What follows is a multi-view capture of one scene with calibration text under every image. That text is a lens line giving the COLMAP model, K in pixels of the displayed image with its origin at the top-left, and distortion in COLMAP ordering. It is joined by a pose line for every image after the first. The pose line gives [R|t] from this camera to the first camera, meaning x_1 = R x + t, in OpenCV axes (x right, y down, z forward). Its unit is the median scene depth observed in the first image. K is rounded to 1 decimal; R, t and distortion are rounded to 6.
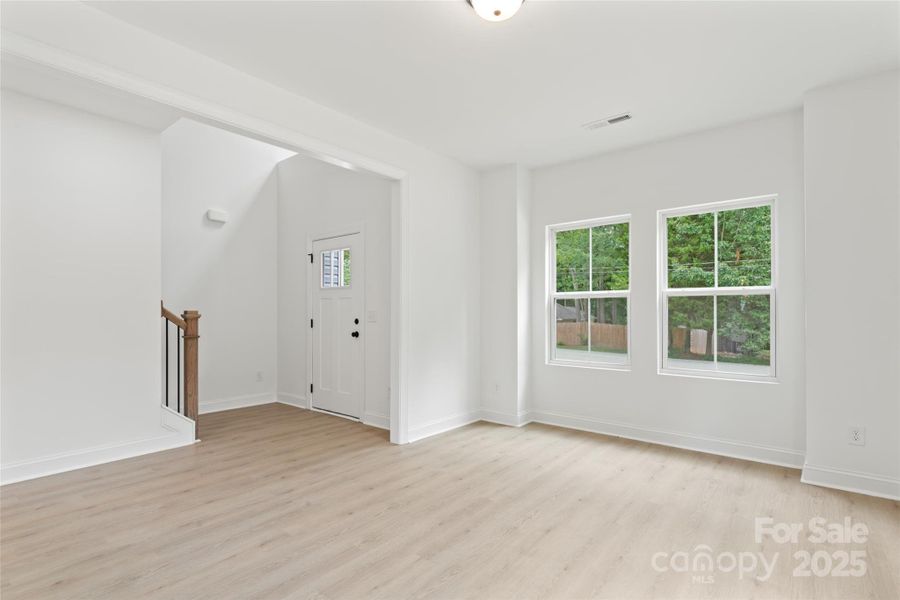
lens RADIAL K [[420.2, 0, 441.2], [0, 420.2, 301.5], [0, 0, 1]] dist [-0.001088, -0.000555]
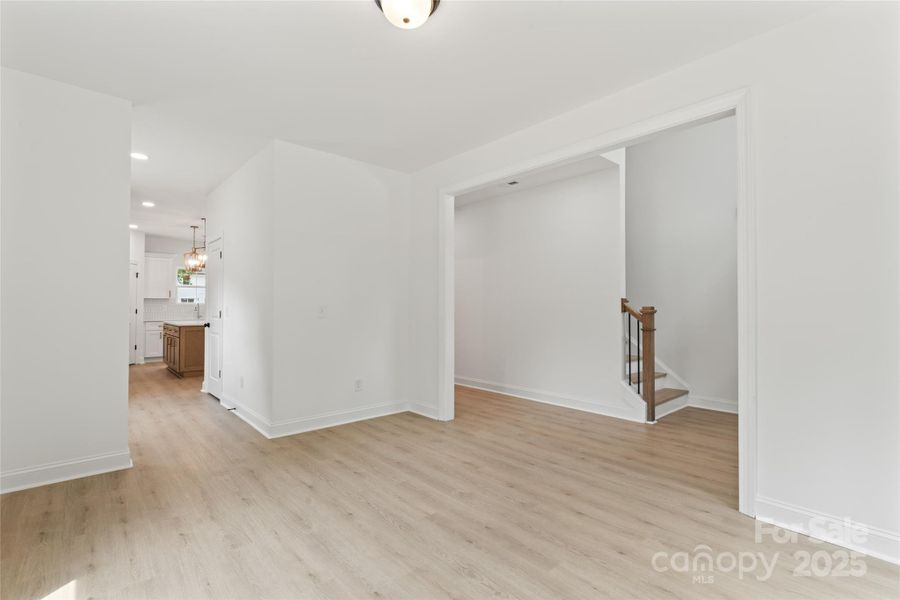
lens RADIAL K [[412.3, 0, 468.0], [0, 412.3, 302.9], [0, 0, 1]] dist [-0.000500, -0.000175]
pose [[-0.097831, -0.011139, -0.995141, 0.726358], [0.021285, 0.999685, -0.013282, 0.020464], [0.994975, -0.022481, -0.097563, 0.811473]]
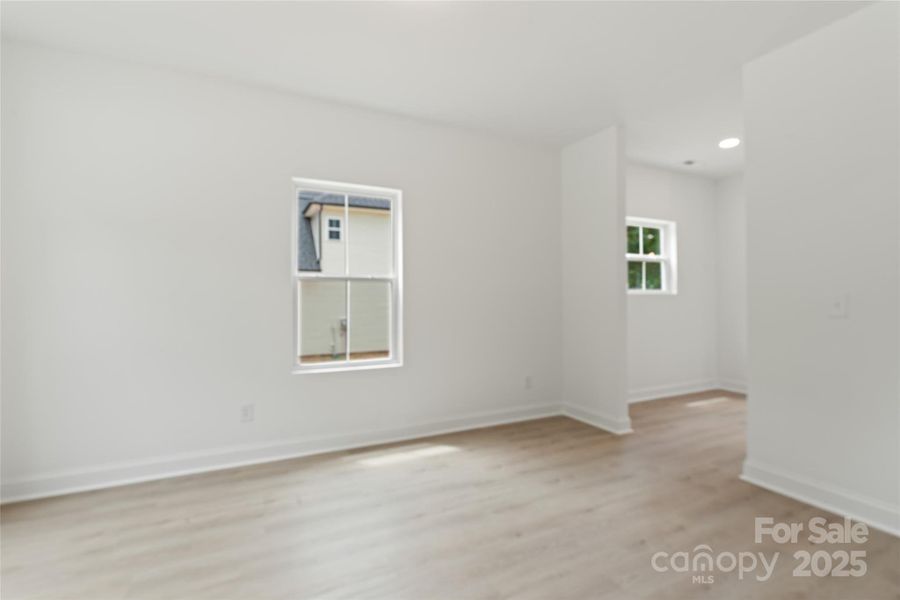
lens RADIAL K [[420.2, 0, 441.2], [0, 420.2, 301.5], [0, 0, 1]] dist [-0.001088, -0.000555]
pose [[-0.912017, -0.000882, 0.410151, -0.177989], [-0.005894, 0.999923, -0.010954, 0.023461], [-0.410109, -0.012407, -0.911952, 1.193692]]
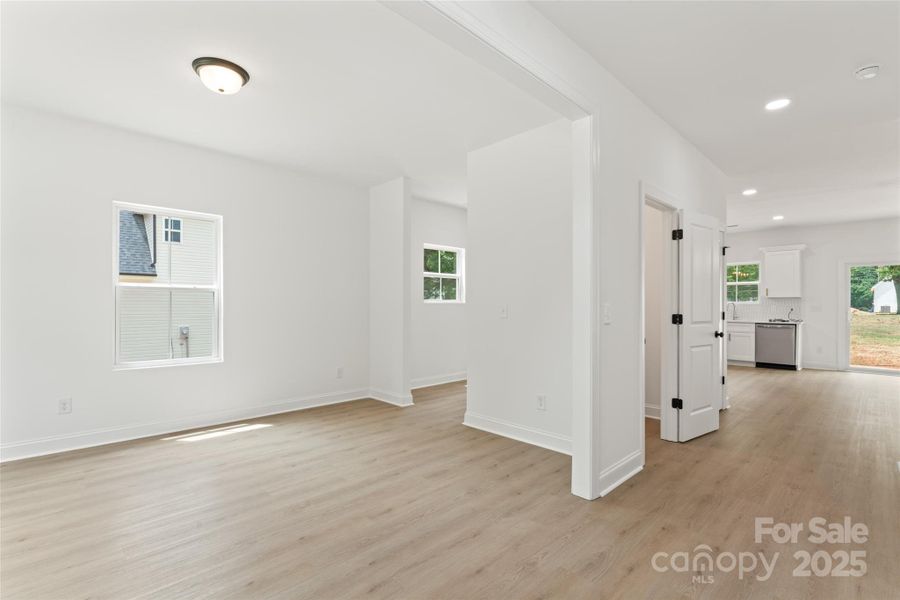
lens RADIAL K [[429.3, 0, 451.6], [0, 429.3, 310.4], [0, 0, 1]] dist [-0.001262, -0.000721]
pose [[-0.994356, -0.002965, 0.106058, -0.500252], [-0.003969, 0.999949, -0.009258, 0.028365], [-0.106025, -0.009627, -0.994317, 1.505626]]
